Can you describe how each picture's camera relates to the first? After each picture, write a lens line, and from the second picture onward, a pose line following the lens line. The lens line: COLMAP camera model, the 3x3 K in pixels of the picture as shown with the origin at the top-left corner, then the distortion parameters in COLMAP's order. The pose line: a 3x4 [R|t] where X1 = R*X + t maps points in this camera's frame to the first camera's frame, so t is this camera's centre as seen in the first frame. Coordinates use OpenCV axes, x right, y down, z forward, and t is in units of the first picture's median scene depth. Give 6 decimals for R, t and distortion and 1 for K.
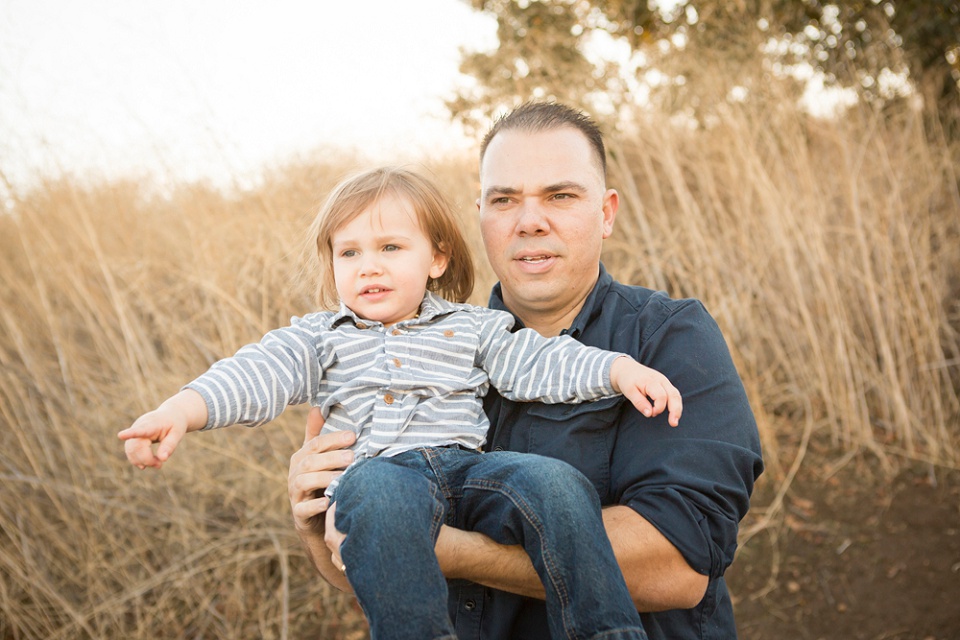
lens RADIAL K [[1161.7, 0, 480.0], [0, 1161.7, 320.0], [0, 0, 1]] dist [0.010607, 0.009830]
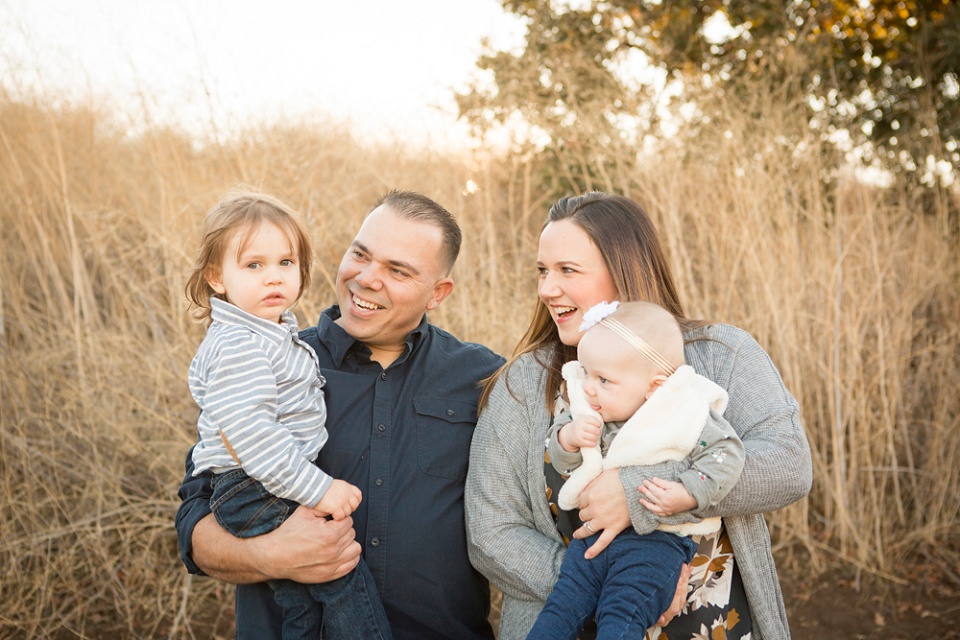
lens RADIAL K [[1387.7, 0, 480.0], [0, 1387.7, 320.0], [0, 0, 1]] dist [0.059463, 0.016278]
pose [[0.981174, 0.192637, 0.013710, 0.015155], [-0.192410, 0.981179, -0.016303, -0.001570], [-0.016593, 0.013358, 0.999773, -0.173737]]
